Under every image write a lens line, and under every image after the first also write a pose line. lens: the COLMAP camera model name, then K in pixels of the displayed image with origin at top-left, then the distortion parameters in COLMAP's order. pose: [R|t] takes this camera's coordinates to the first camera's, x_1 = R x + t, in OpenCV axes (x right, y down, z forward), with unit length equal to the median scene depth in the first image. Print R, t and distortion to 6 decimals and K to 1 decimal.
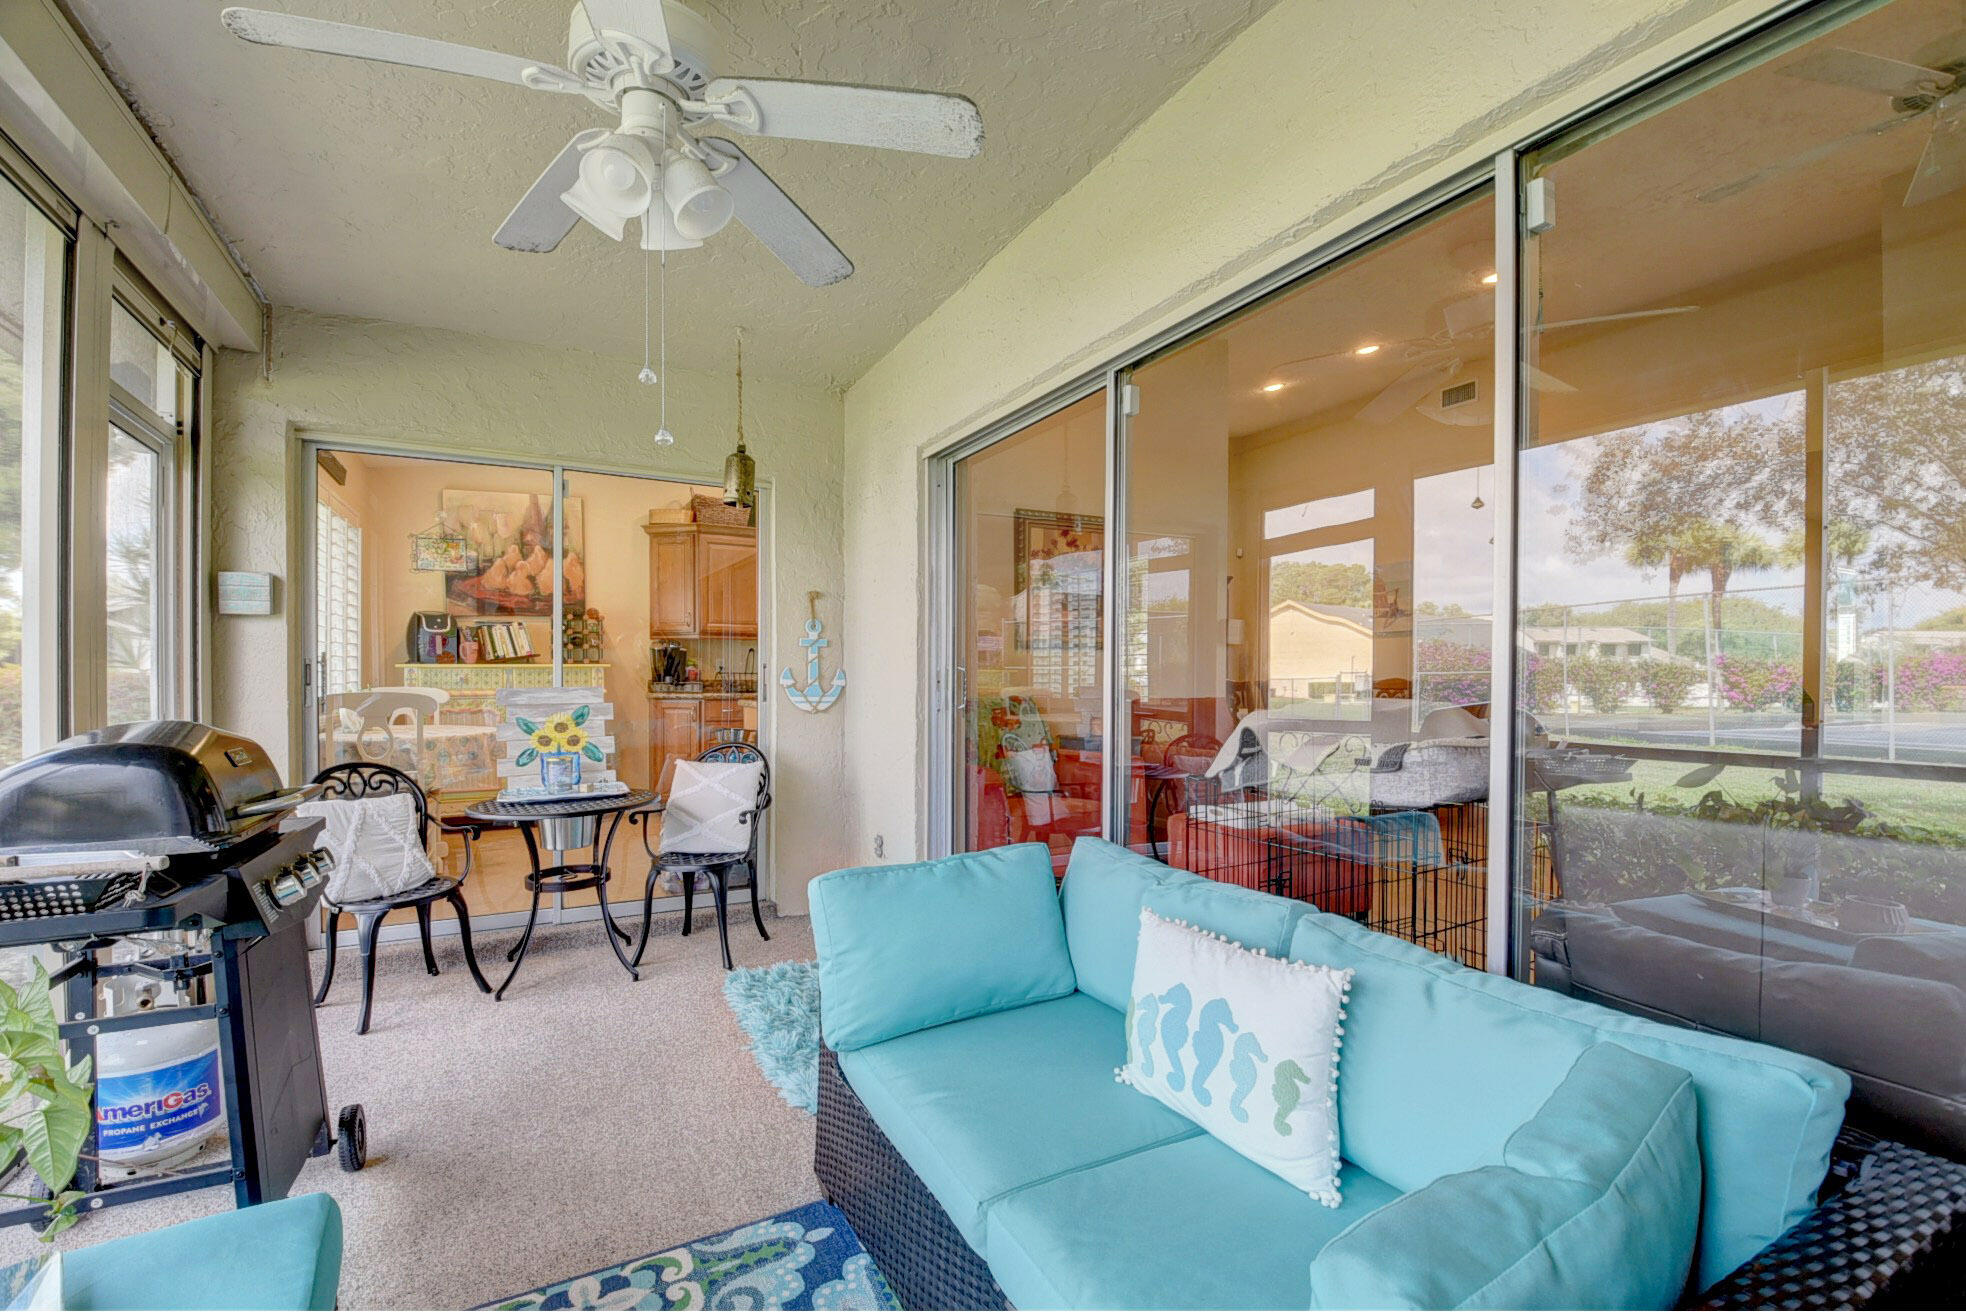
lens RADIAL K [[871.7, 0, 990.9], [0, 871.7, 686.4], [0, 0, 1]] dist [0.023781, -0.035224]
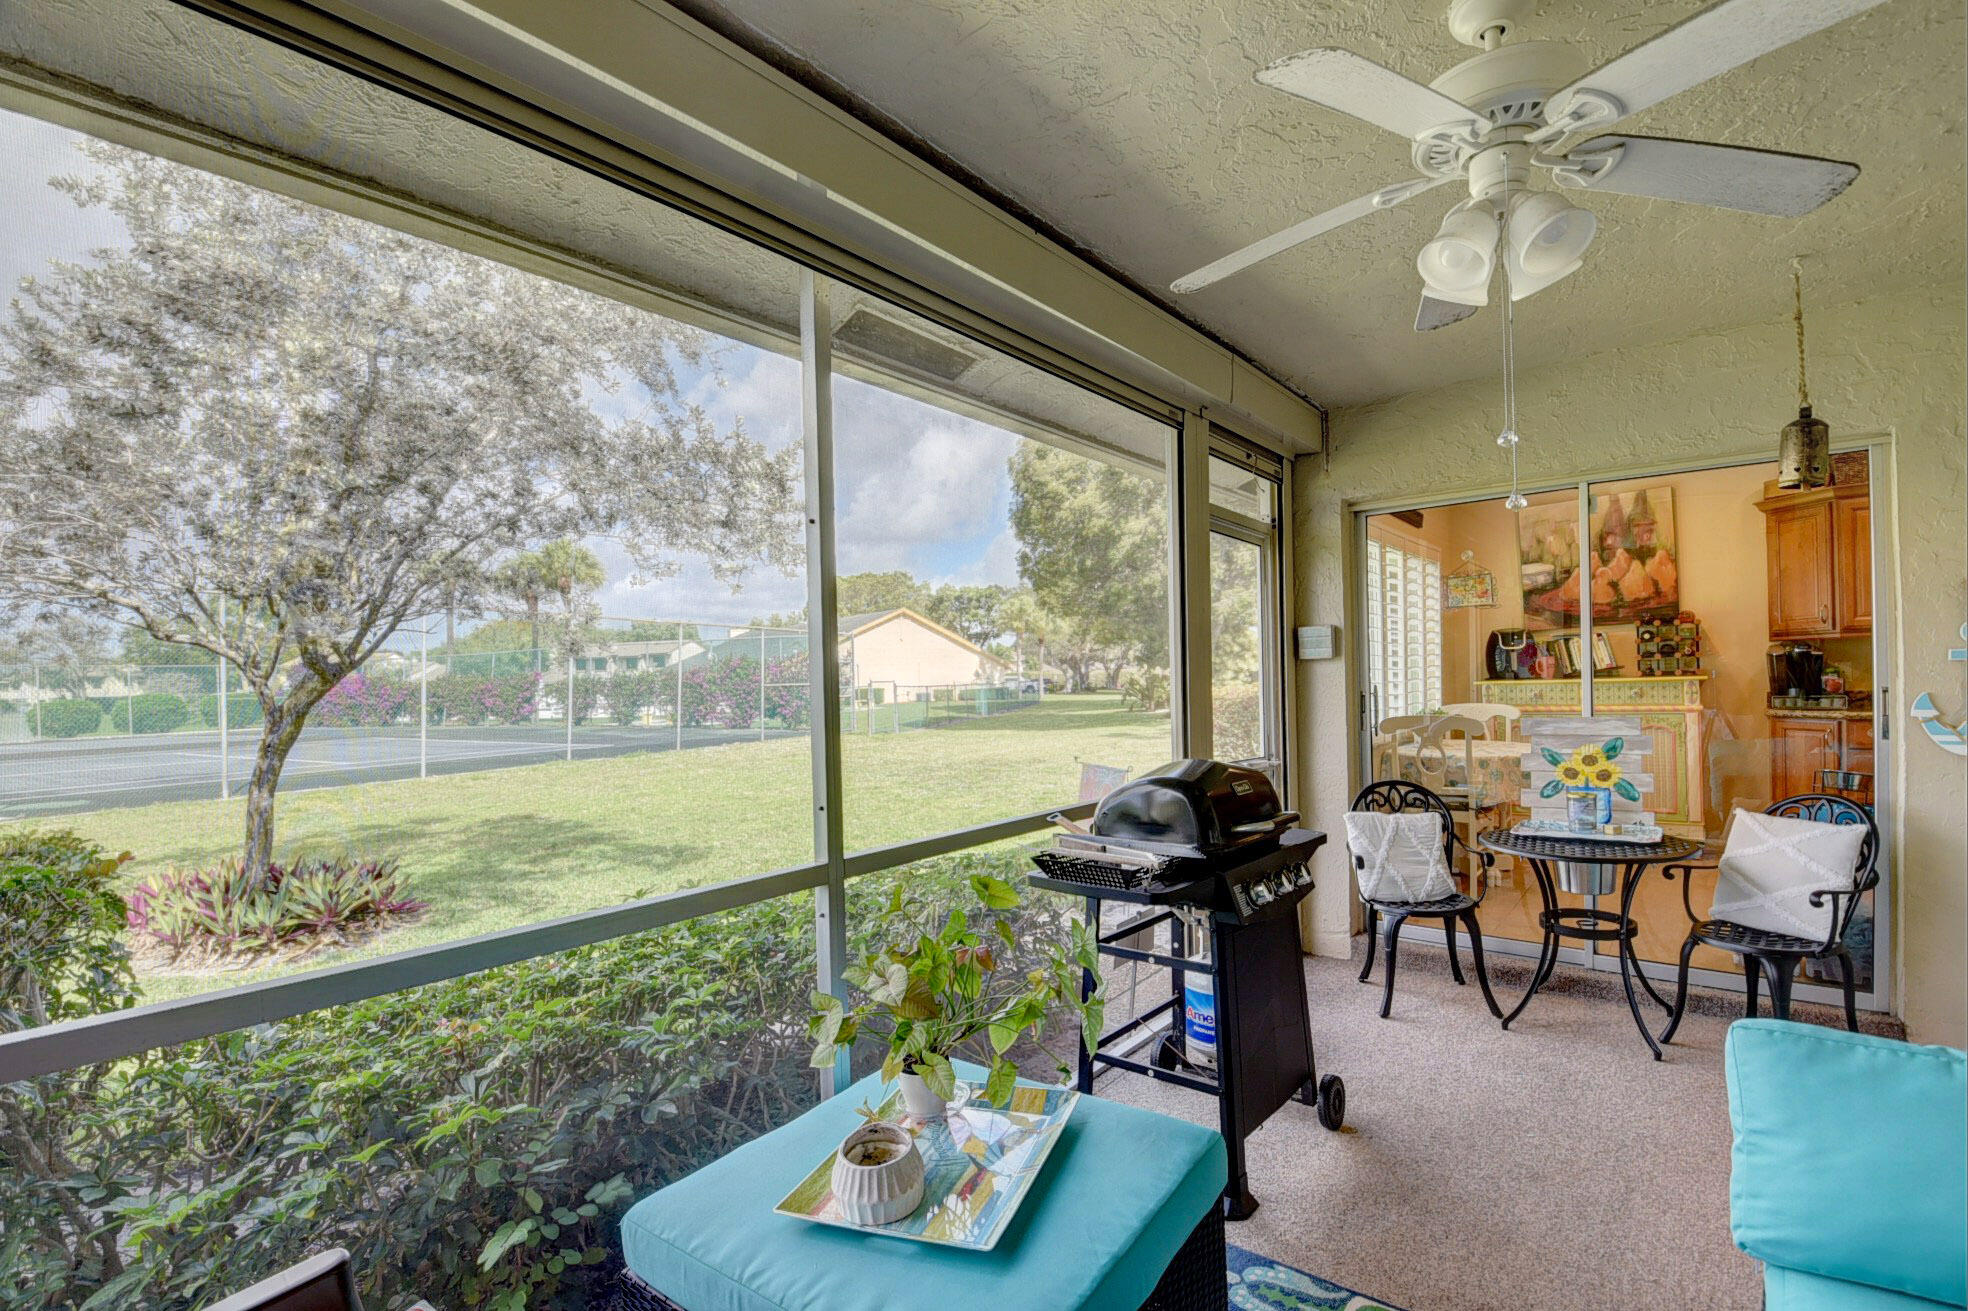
lens RADIAL K [[872.6, 0, 991.9], [0, 872.6, 685.9], [0, 0, 1]] dist [0.023781, -0.035224]
pose [[0.383007, -0.004158, -0.923736, 0.136307], [0.015505, 0.999878, 0.001928, -0.046813], [0.923615, -0.015061, 0.383024, 0.054512]]
